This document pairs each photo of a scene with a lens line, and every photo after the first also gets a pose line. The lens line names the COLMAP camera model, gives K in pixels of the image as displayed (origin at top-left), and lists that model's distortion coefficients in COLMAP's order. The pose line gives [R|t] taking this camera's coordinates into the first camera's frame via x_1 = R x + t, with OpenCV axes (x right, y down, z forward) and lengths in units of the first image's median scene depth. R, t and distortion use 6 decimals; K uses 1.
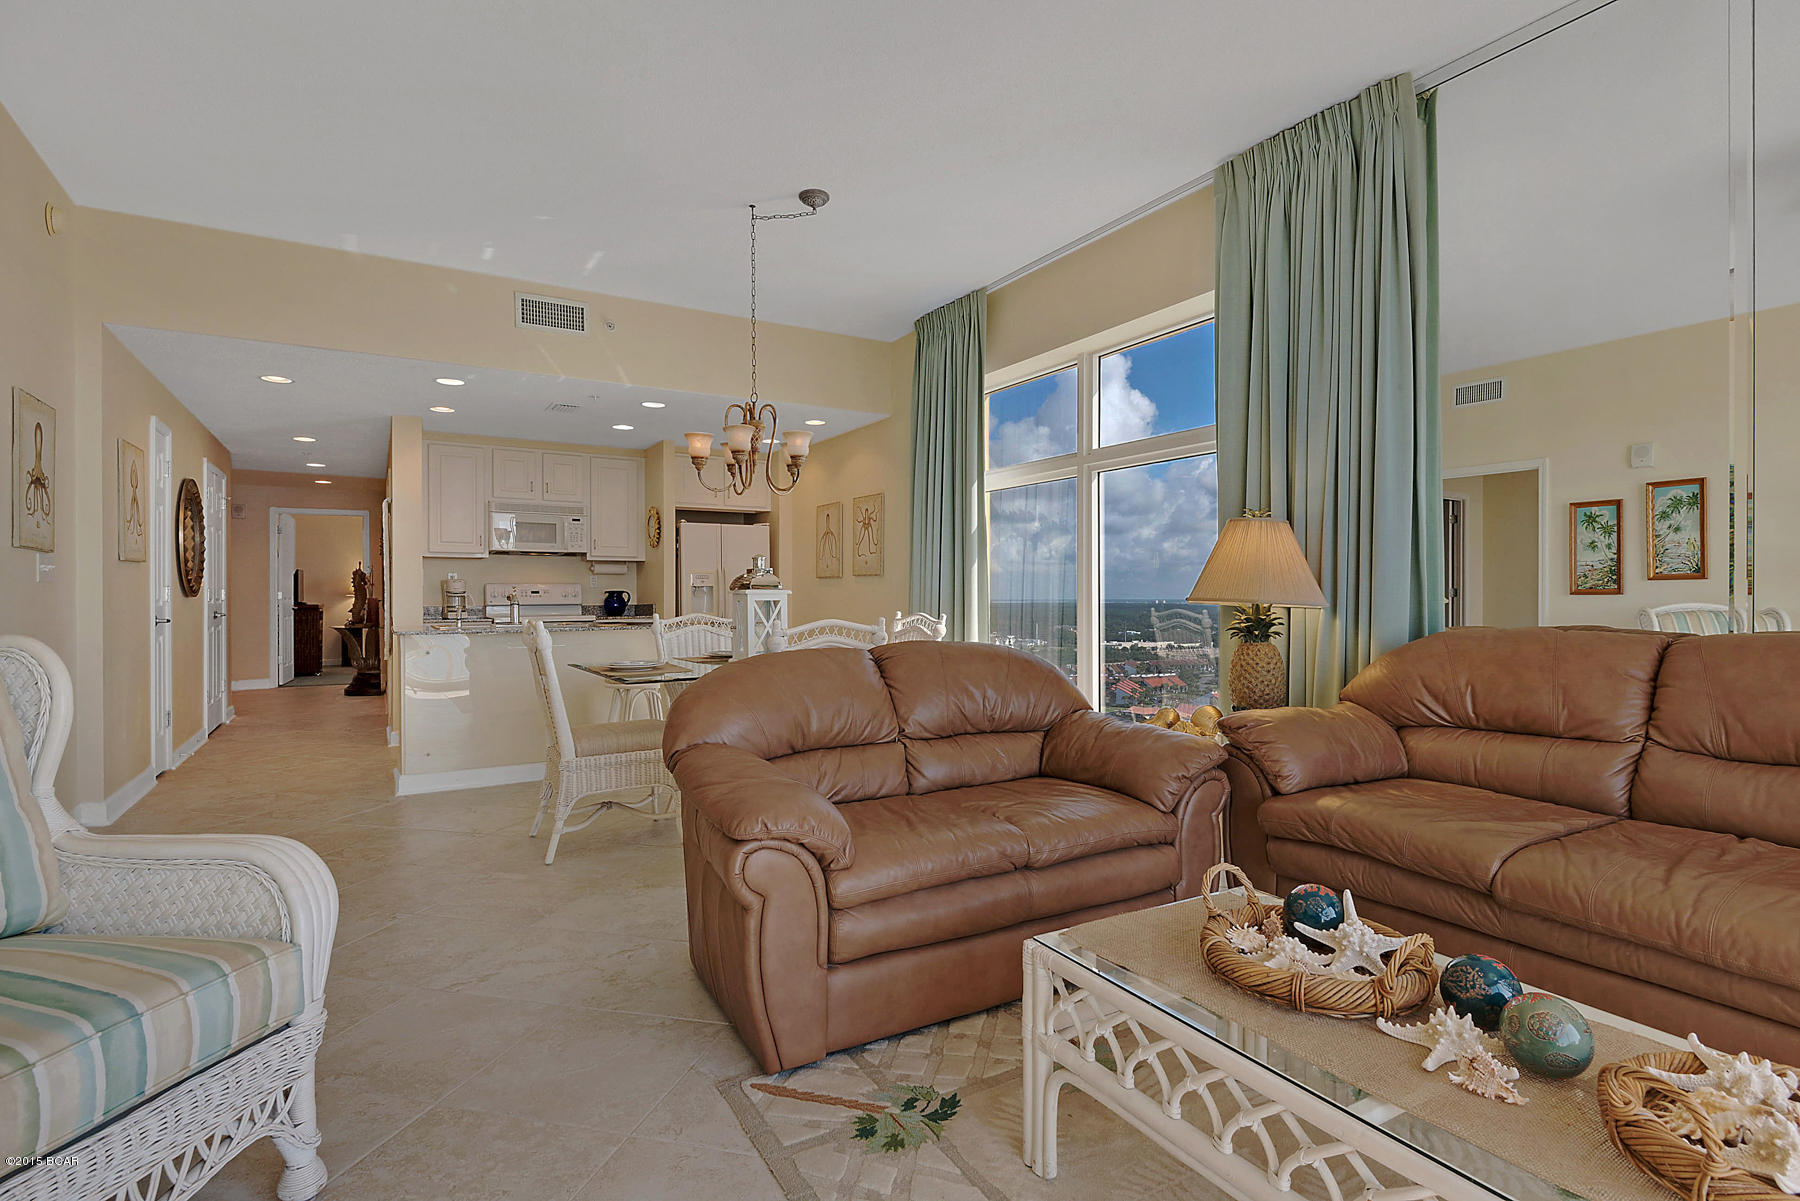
lens RADIAL K [[875.0, 0, 905.1], [0, 875.0, 595.5], [0, 0, 1]] dist [0.011099, -0.010358]
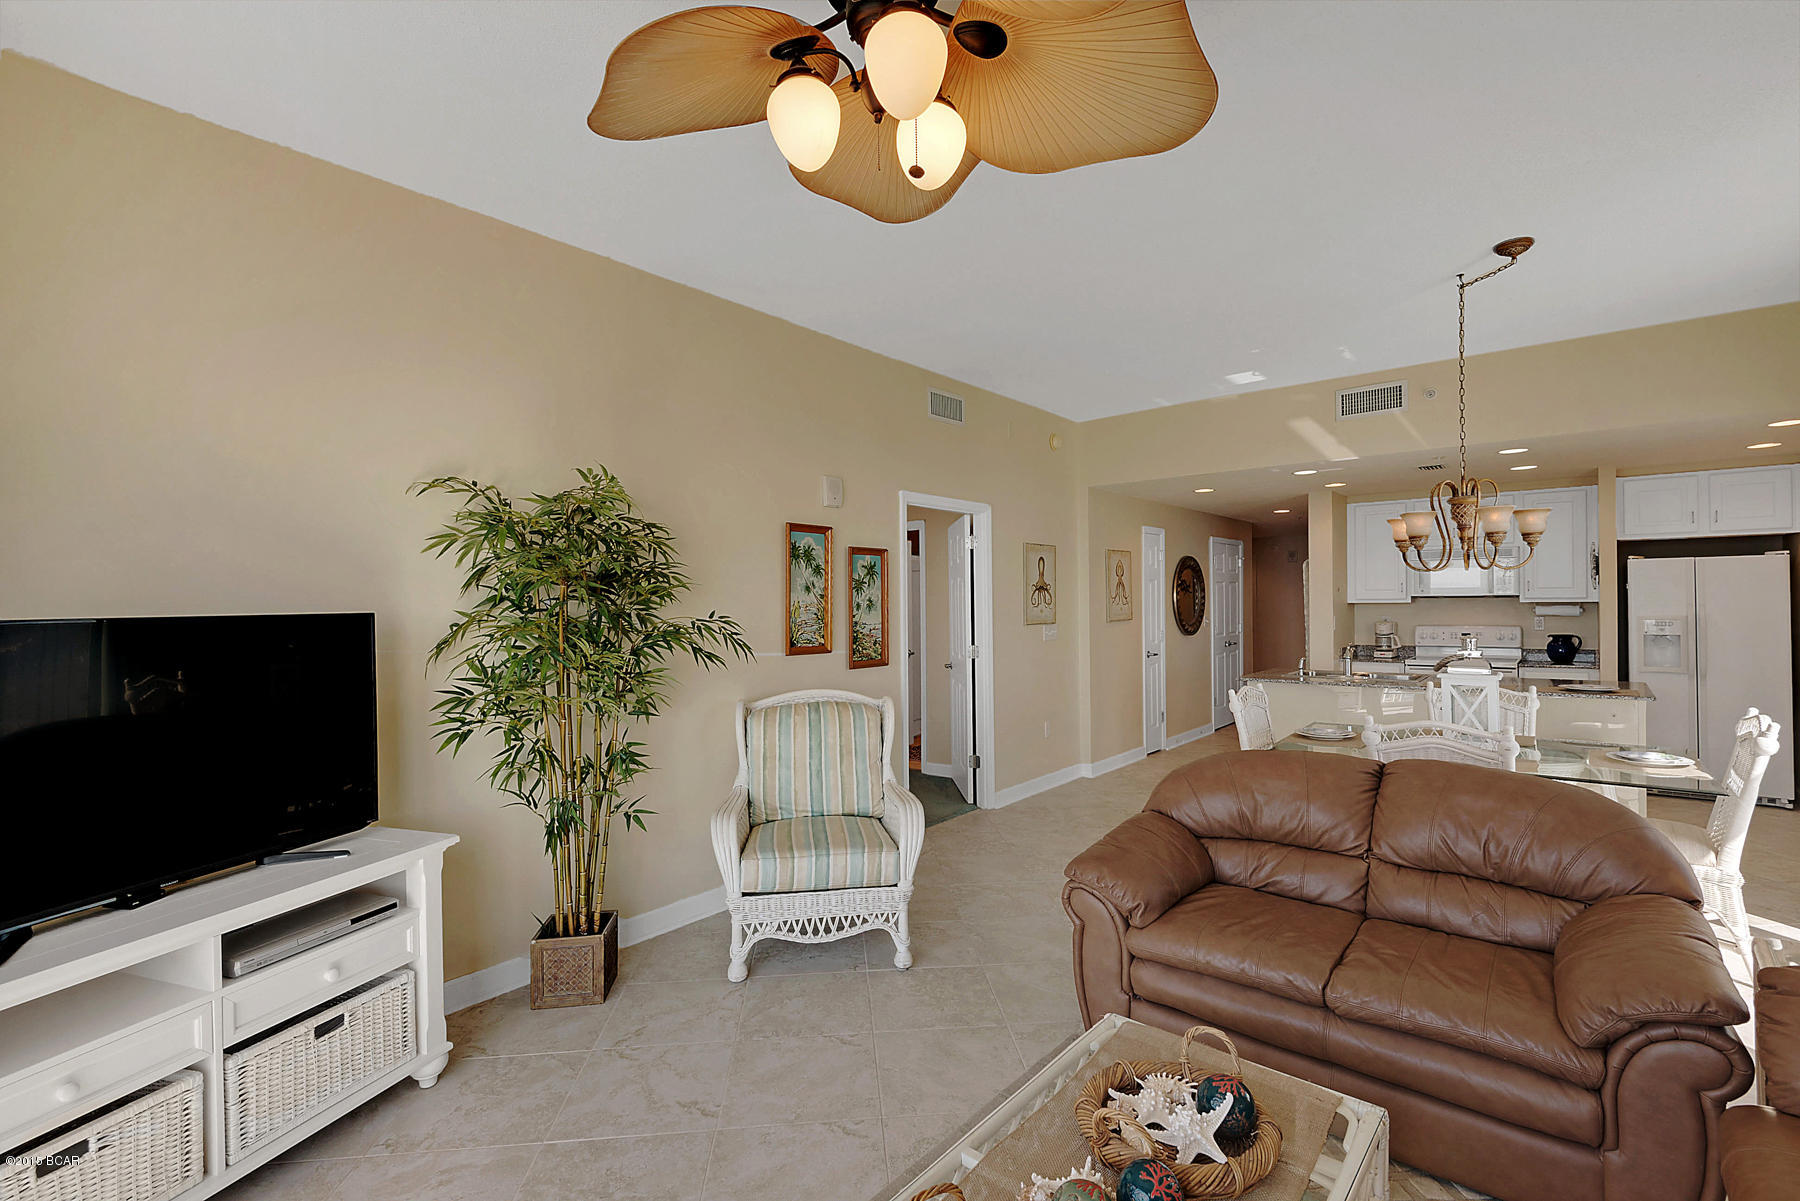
lens RADIAL K [[811.0, 0, 902.2], [0, 811.0, 595.6], [0, 0, 1]] dist [0.022046, -0.012680]
pose [[0.331237, -0.004828, -0.943535, 0.429333], [0.007148, 0.999971, -0.002608, -0.084585], [0.943520, -0.005880, 0.331262, 0.108666]]
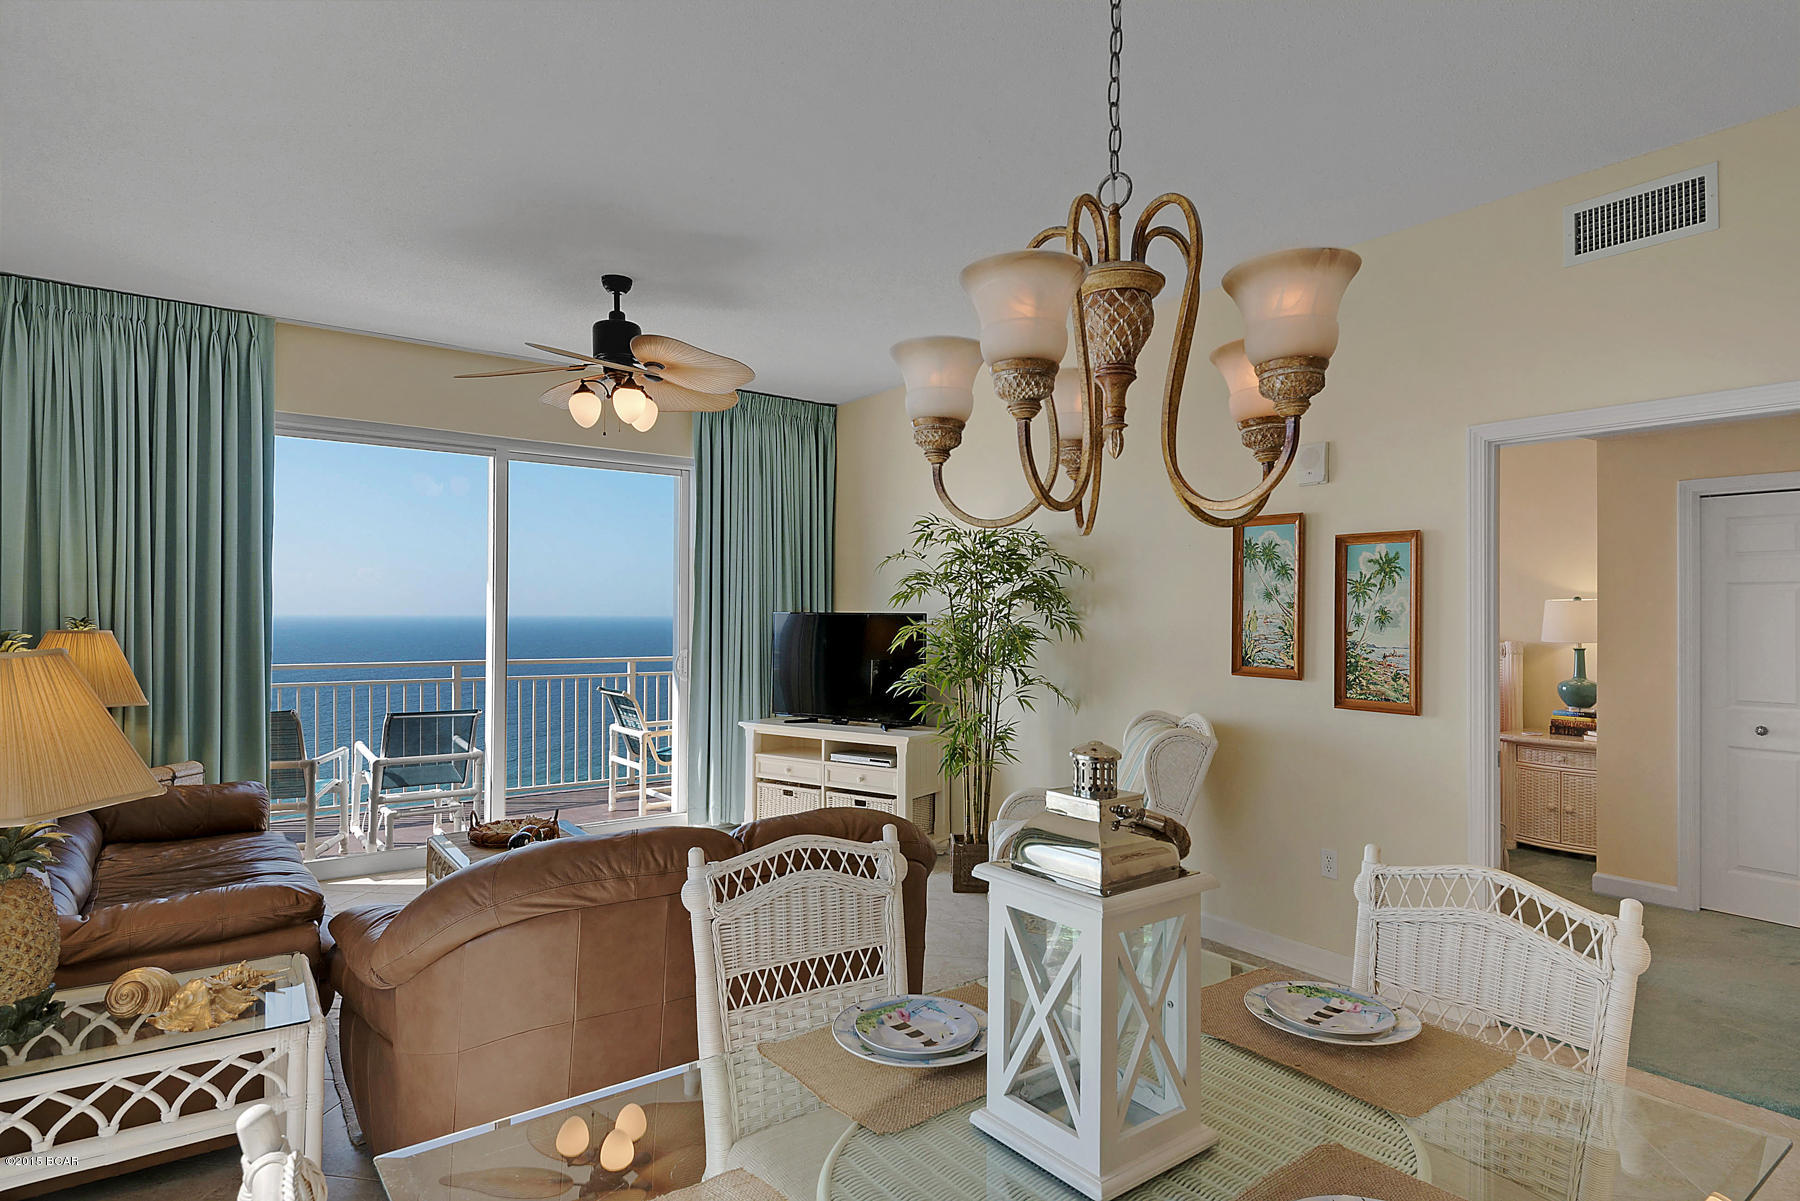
lens RADIAL K [[979.3, 0, 906.5], [0, 979.3, 607.6], [0, 0, 1]] dist [0.024590, -0.007955]
pose [[-0.995408, -0.003782, -0.095652, -0.072392], [-0.003659, 0.999992, -0.001453, -0.081983], [0.095657, -0.001096, -0.995414, 1.190116]]
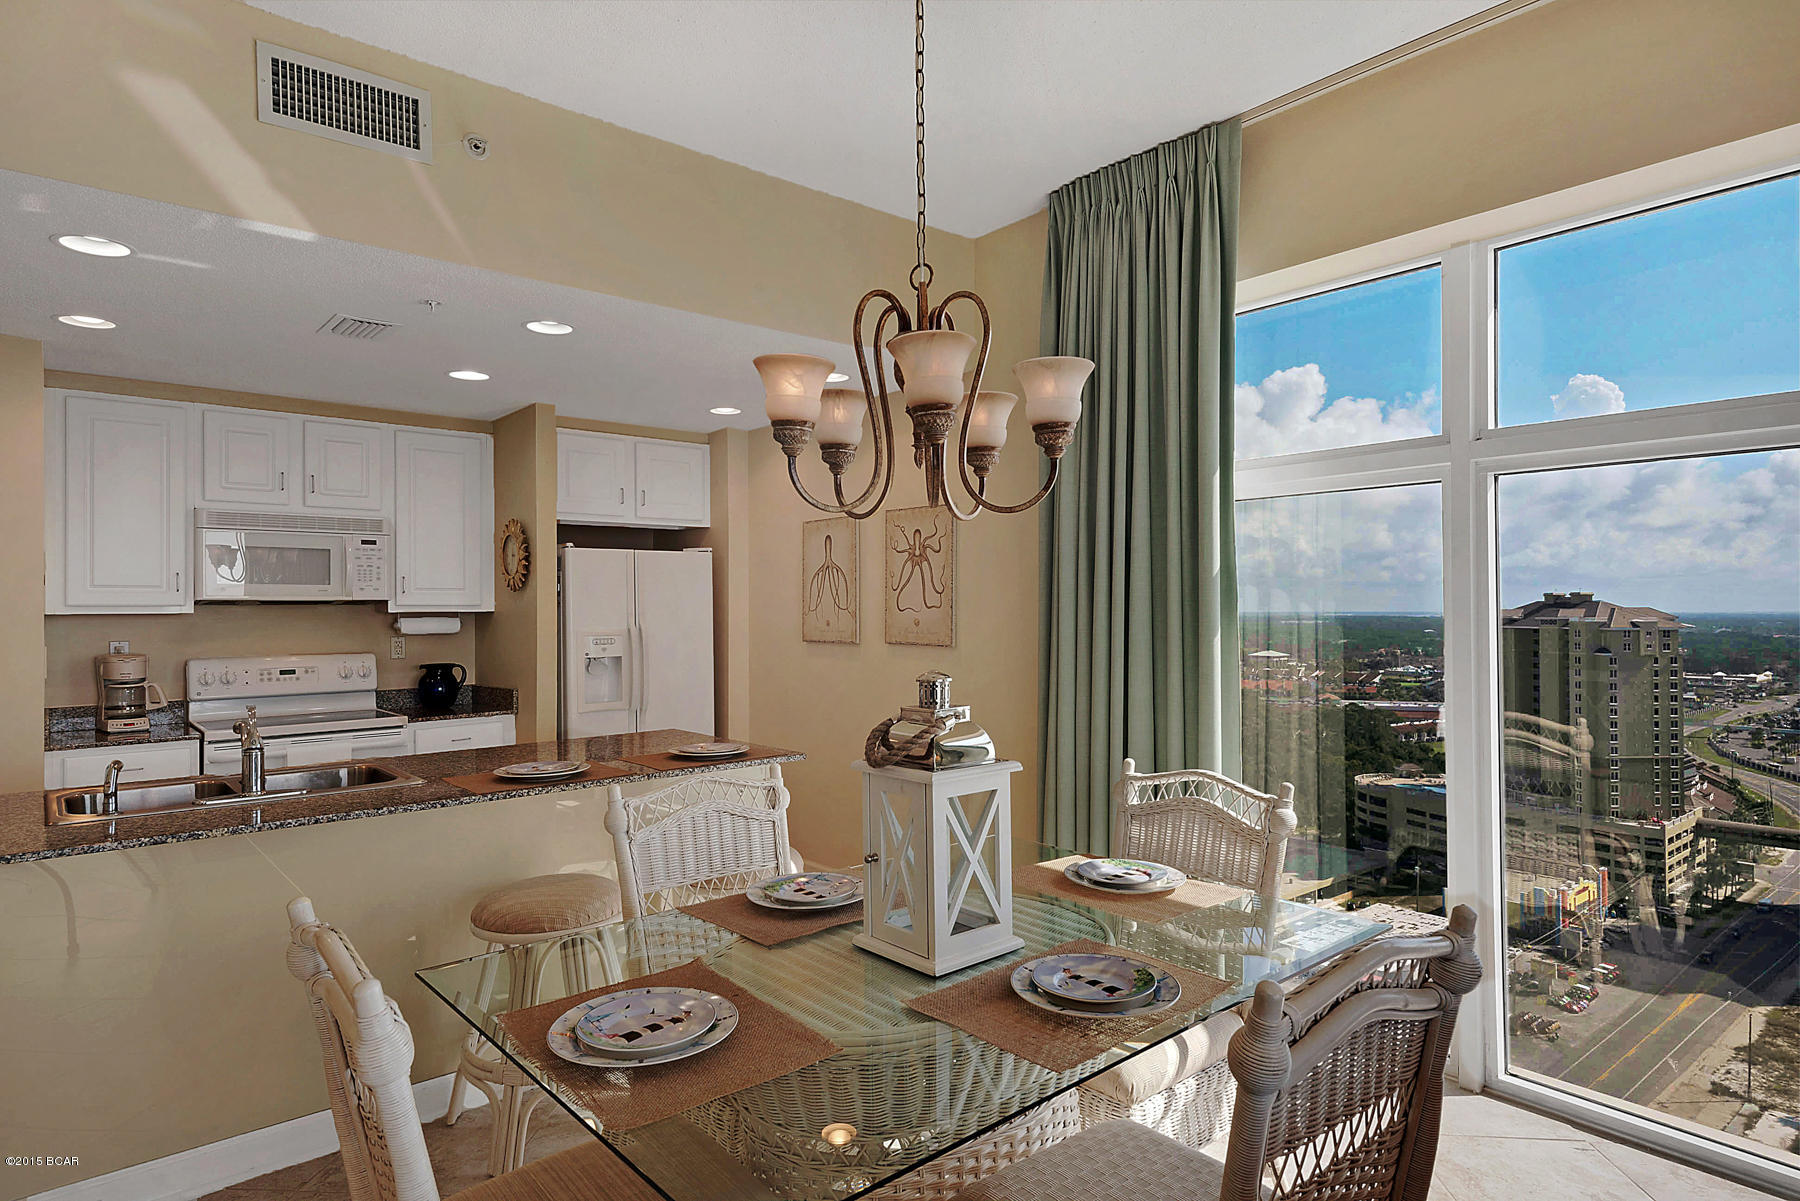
lens RADIAL K [[979.3, 0, 890.3], [0, 979.3, 607.1], [0, 0, 1]] dist [0.024590, -0.007955]
pose [[0.985816, -0.003881, 0.167784, -0.250039], [0.004435, 0.999986, -0.002927, -0.068041], [-0.167770, 0.003629, 0.985819, 0.530313]]
